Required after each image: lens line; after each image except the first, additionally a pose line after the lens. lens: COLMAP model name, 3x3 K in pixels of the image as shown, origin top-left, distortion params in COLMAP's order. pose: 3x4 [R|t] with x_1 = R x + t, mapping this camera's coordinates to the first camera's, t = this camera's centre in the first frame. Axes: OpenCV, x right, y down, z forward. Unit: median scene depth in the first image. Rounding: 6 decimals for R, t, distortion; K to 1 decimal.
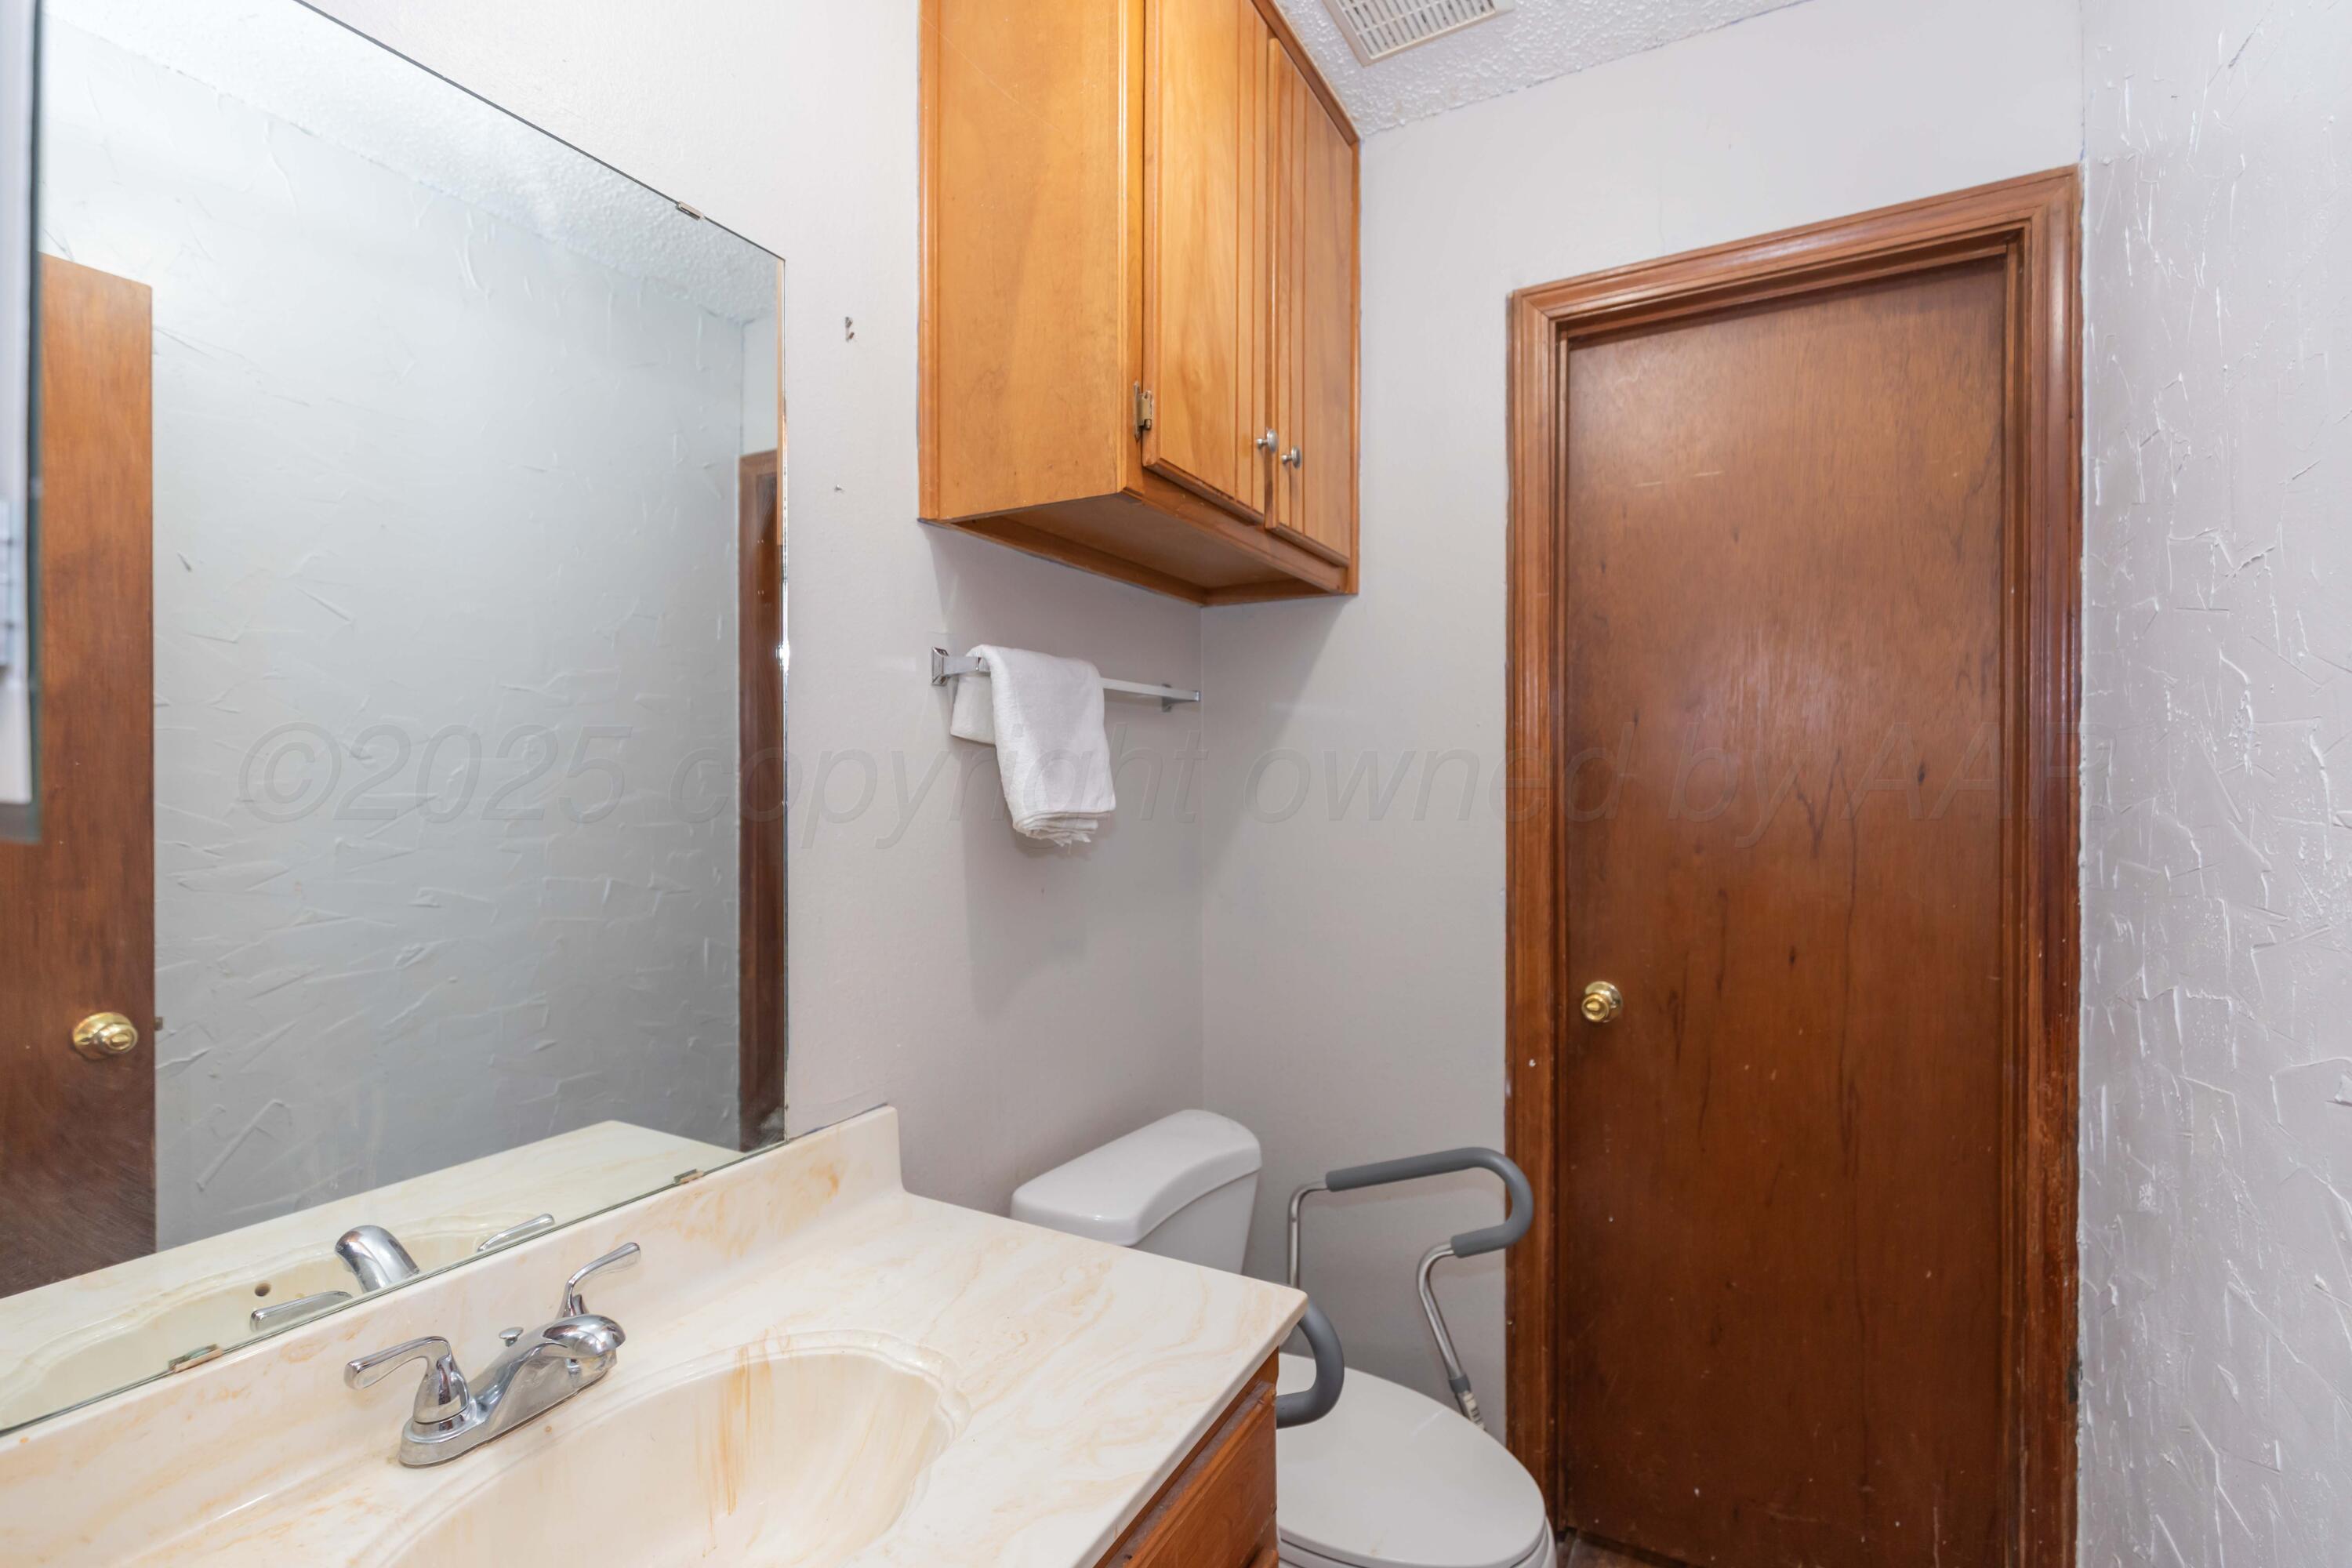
lens RADIAL K [[1062.5, 0, 1163.4], [0, 1062.5, 791.2], [0, 0, 1]] dist [0.000280, -0.002500]
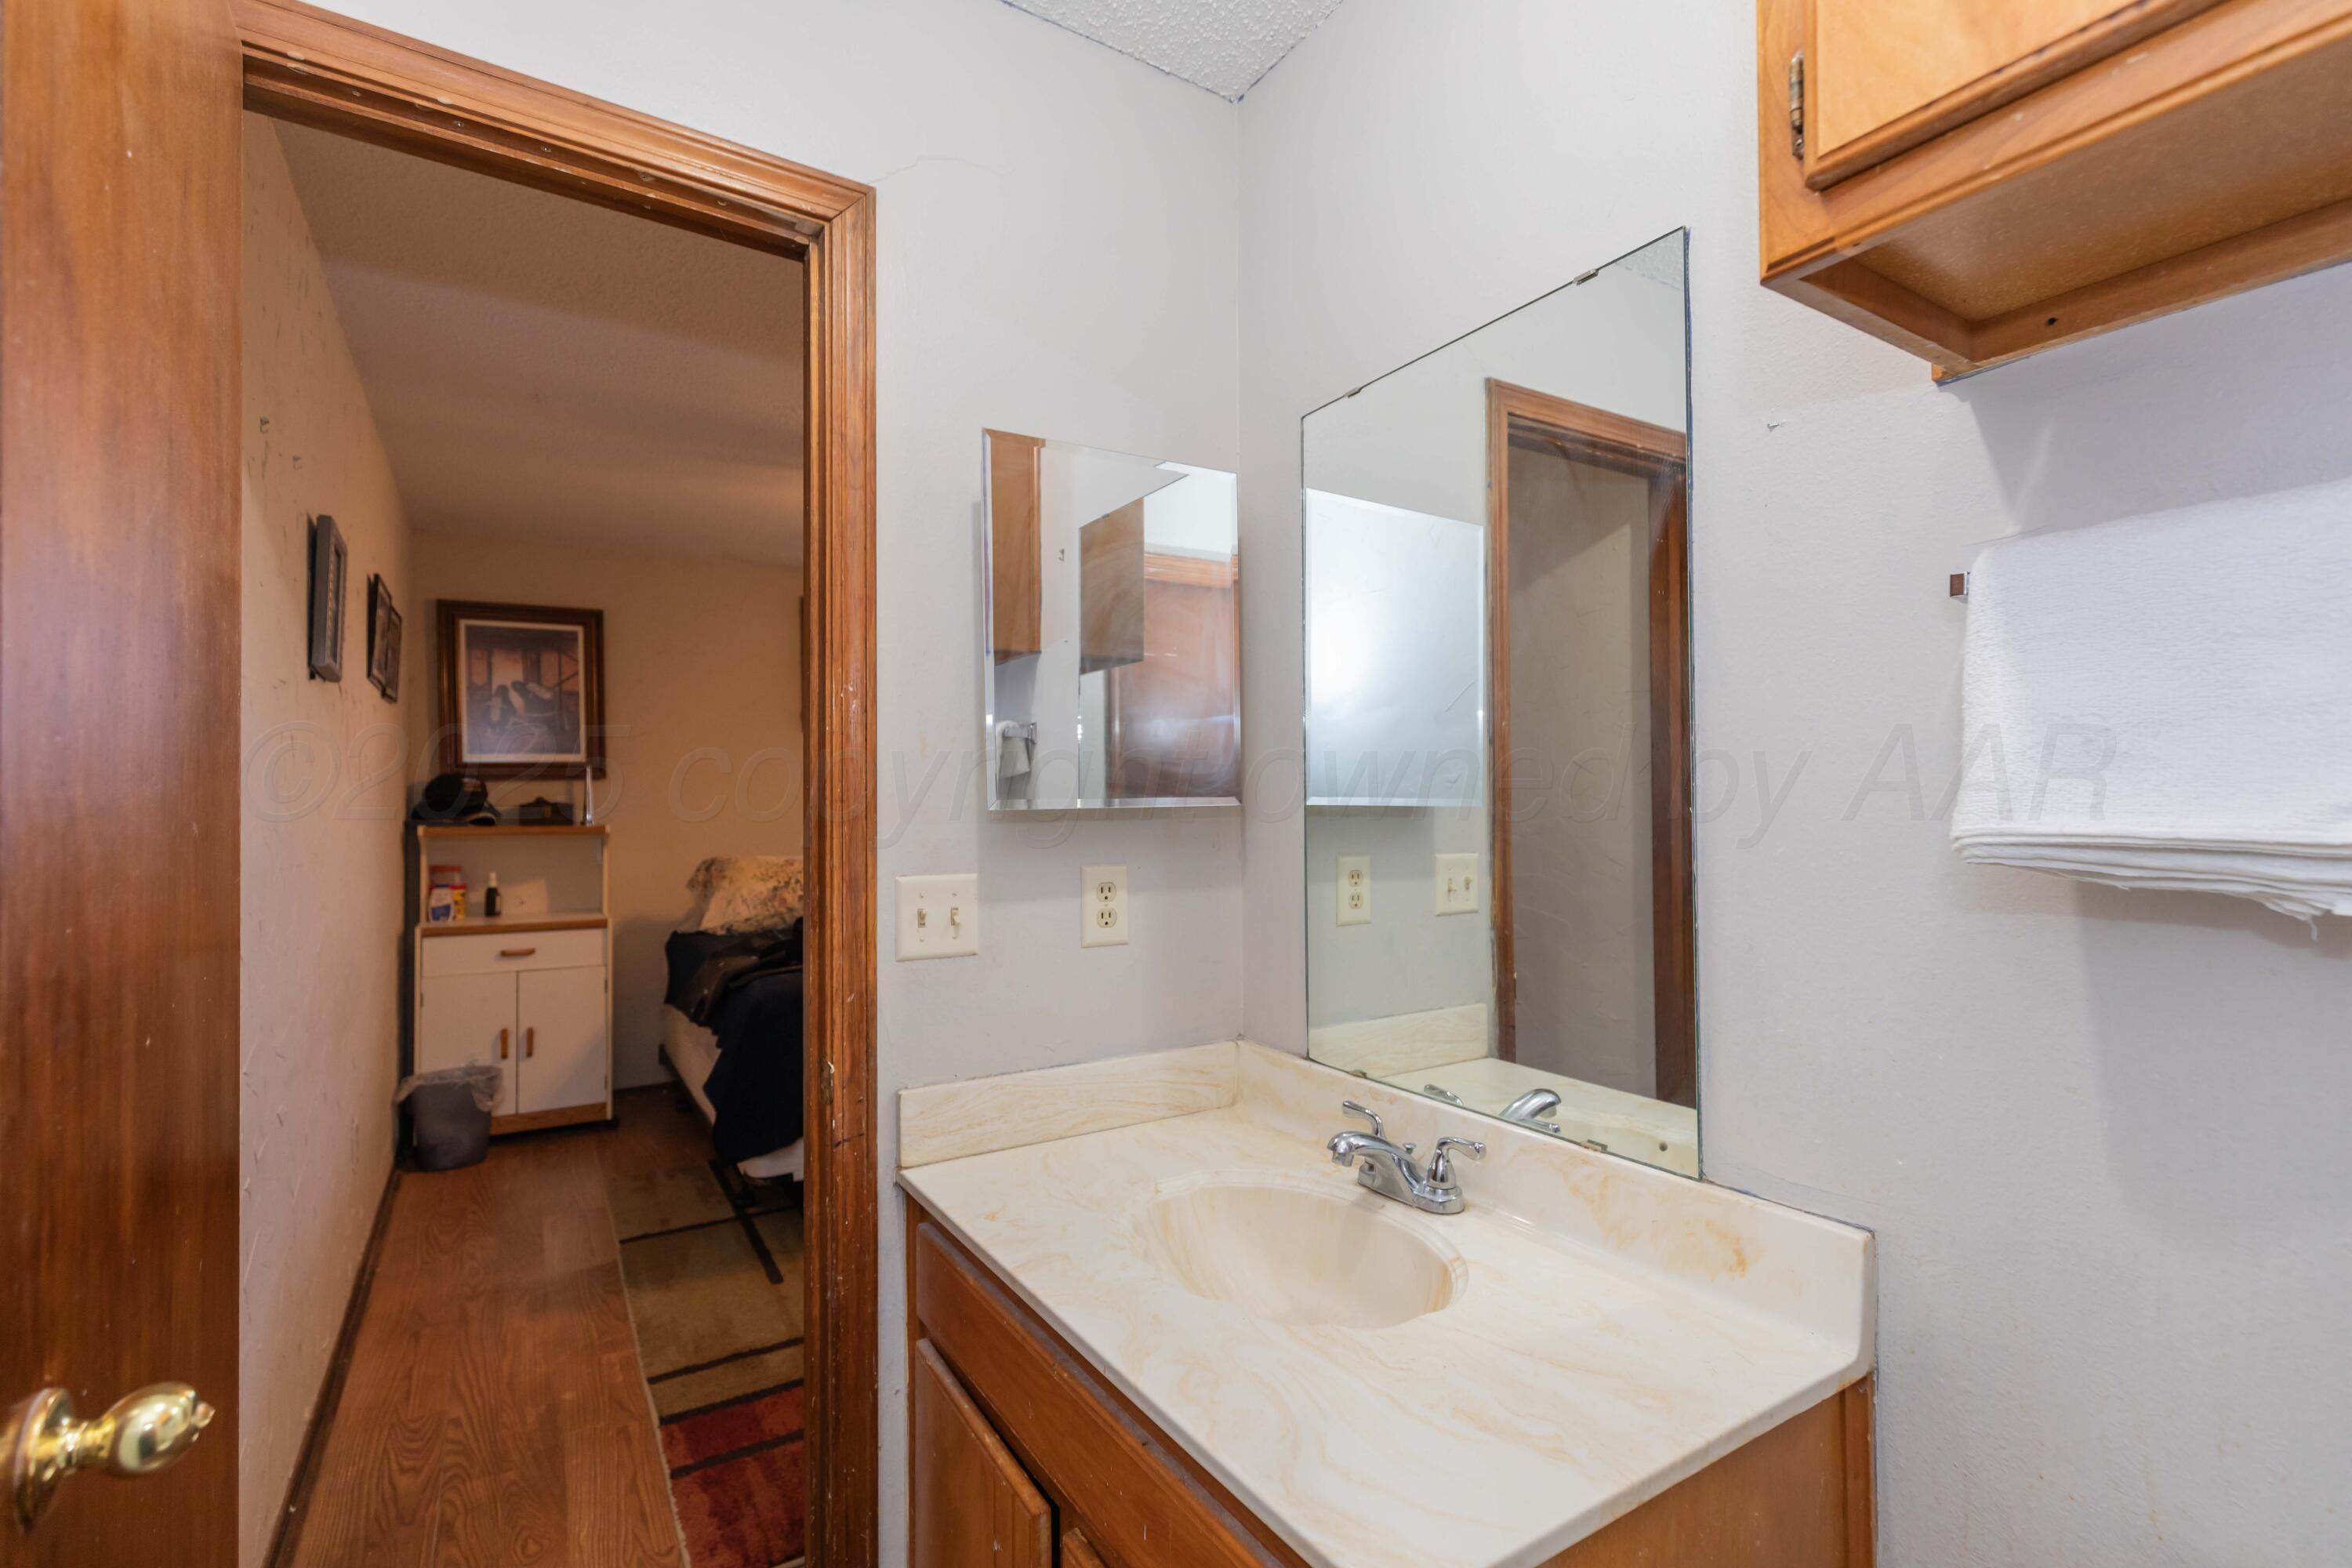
lens RADIAL K [[1062.5, 0, 1215.2], [0, 1062.5, 806.1], [0, 0, 1]] dist [0.000280, -0.002500]
pose [[-0.466844, 0.005330, -0.884324, 0.519659], [0.004752, 0.999983, 0.003518, 0.007005], [0.884327, -0.002559, -0.466861, 0.869702]]
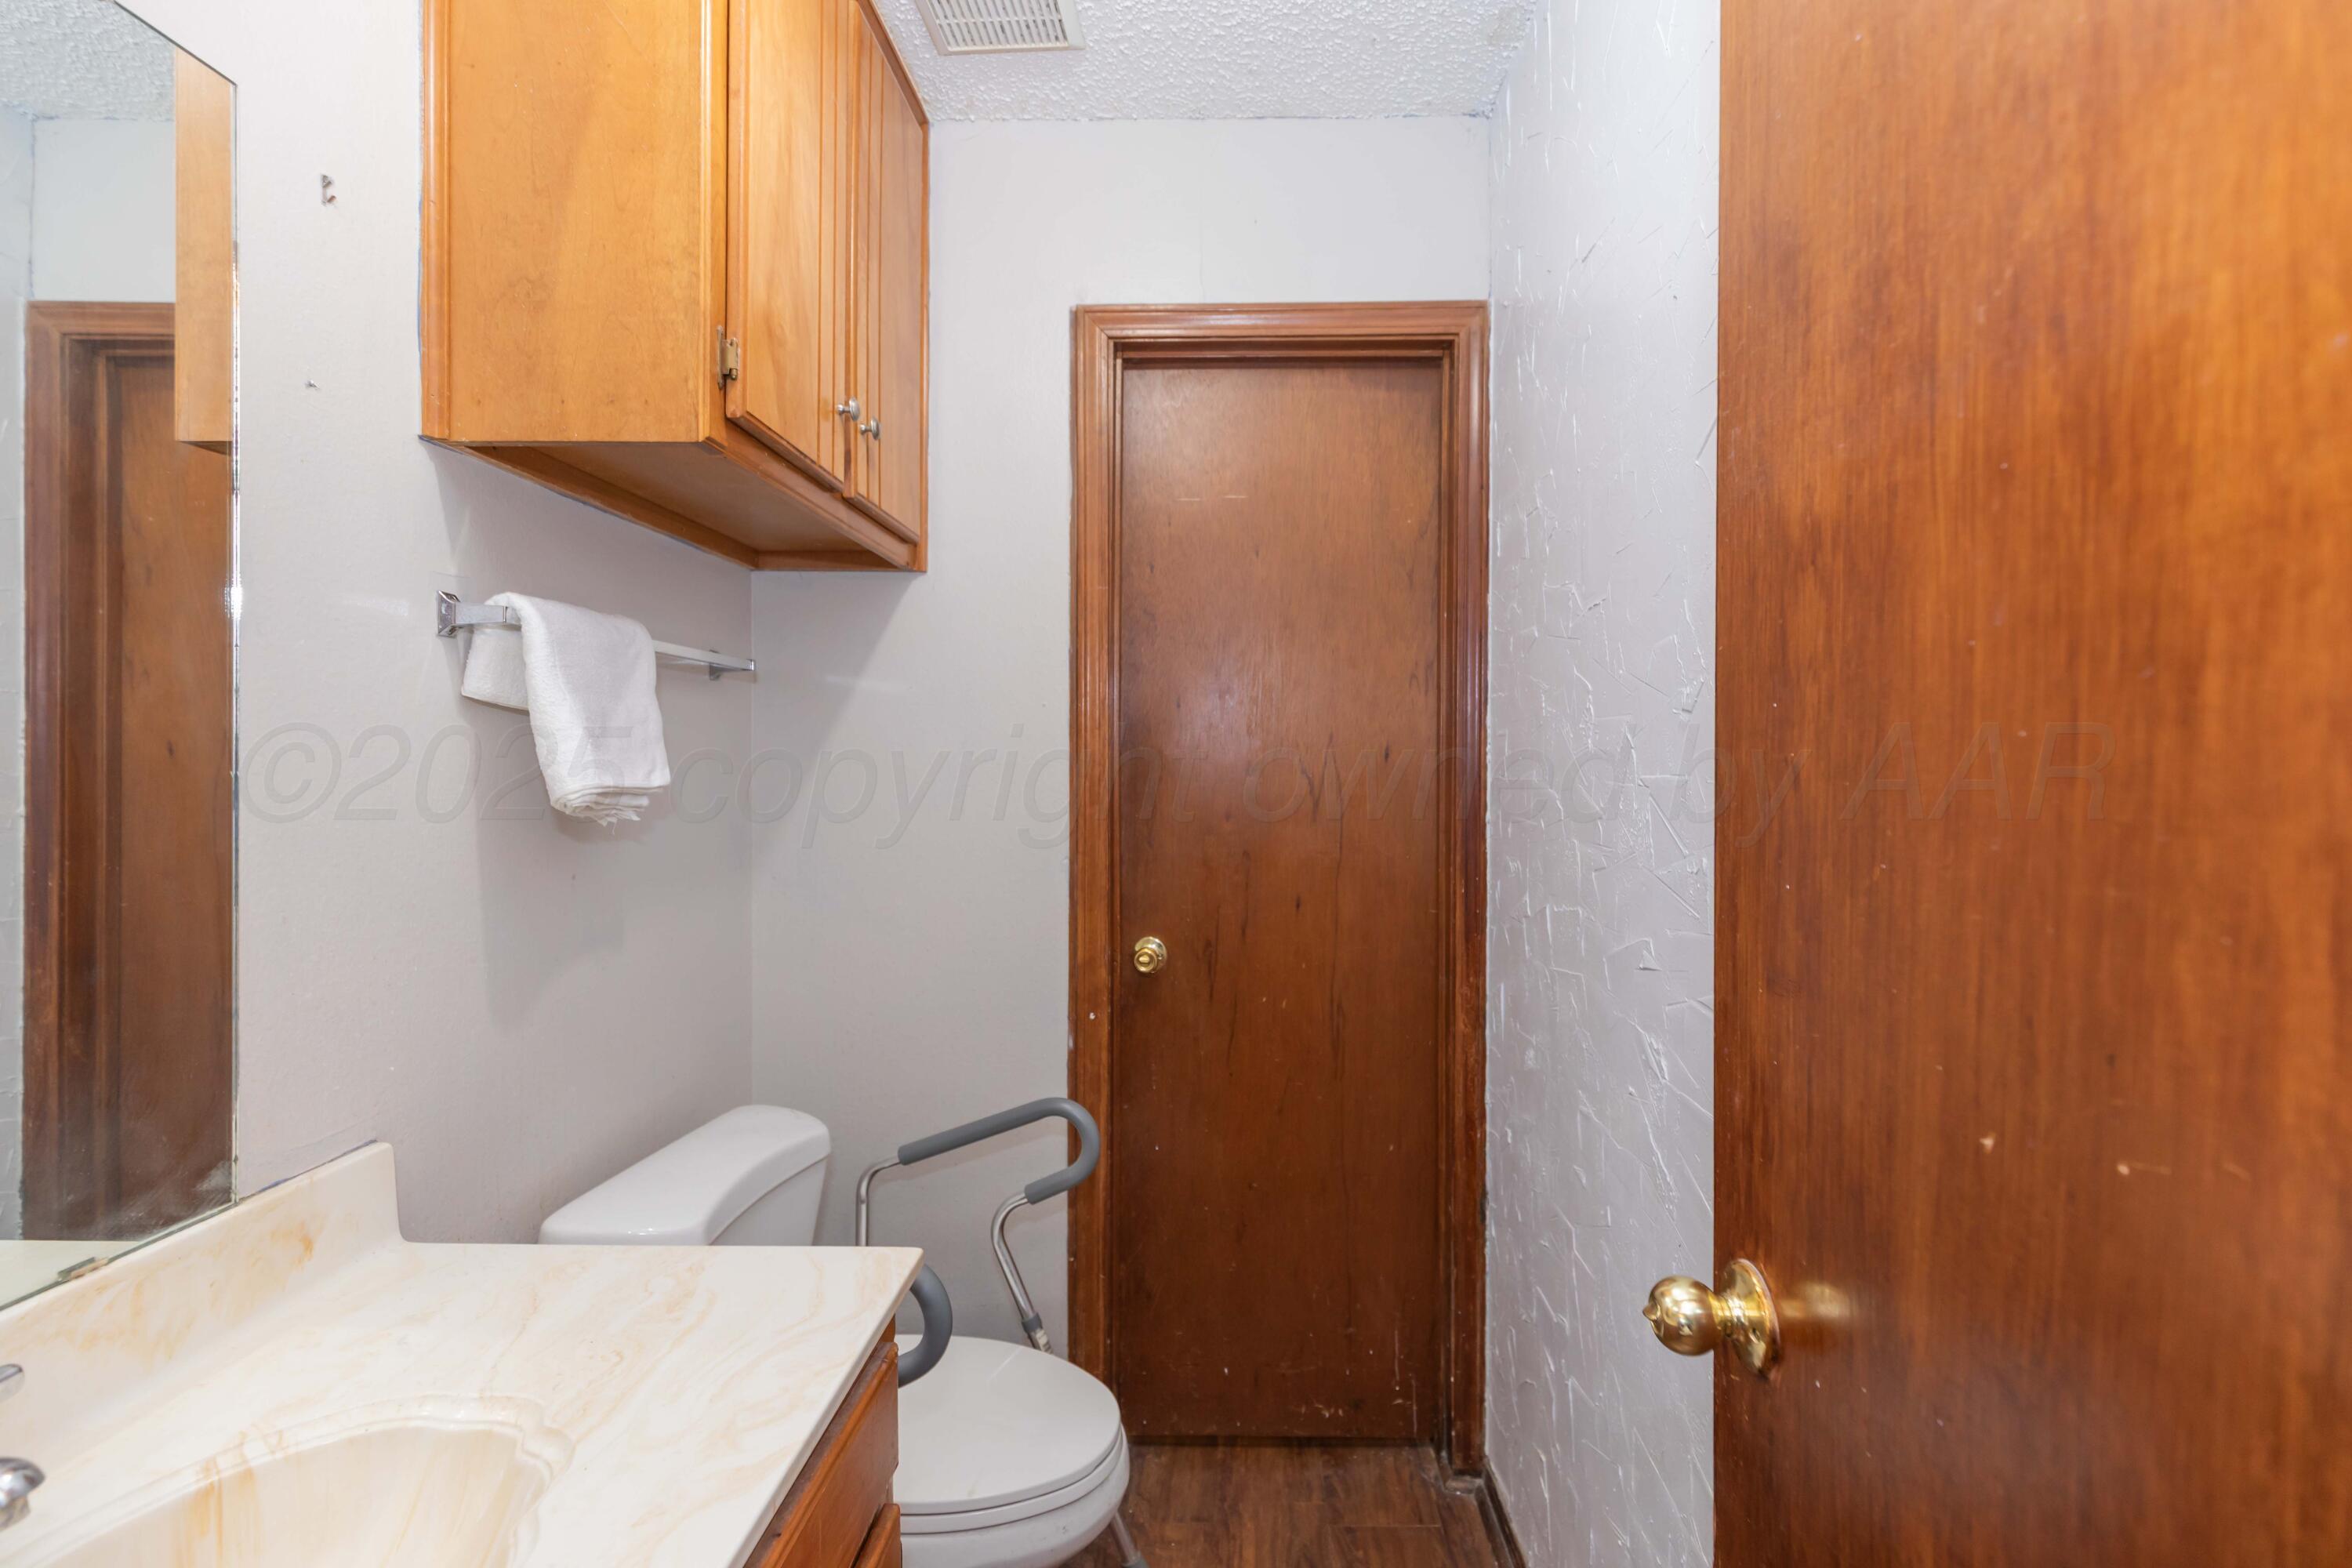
lens RADIAL K [[1062.5, 0, 1210.4], [0, 1062.5, 769.8], [0, 0, 1]] dist [0.000280, -0.002500]
pose [[0.885433, 0.003441, 0.464755, -0.066165], [-0.002443, 0.999993, -0.002748, 0.007166], [-0.464761, 0.001298, 0.885435, -0.027127]]
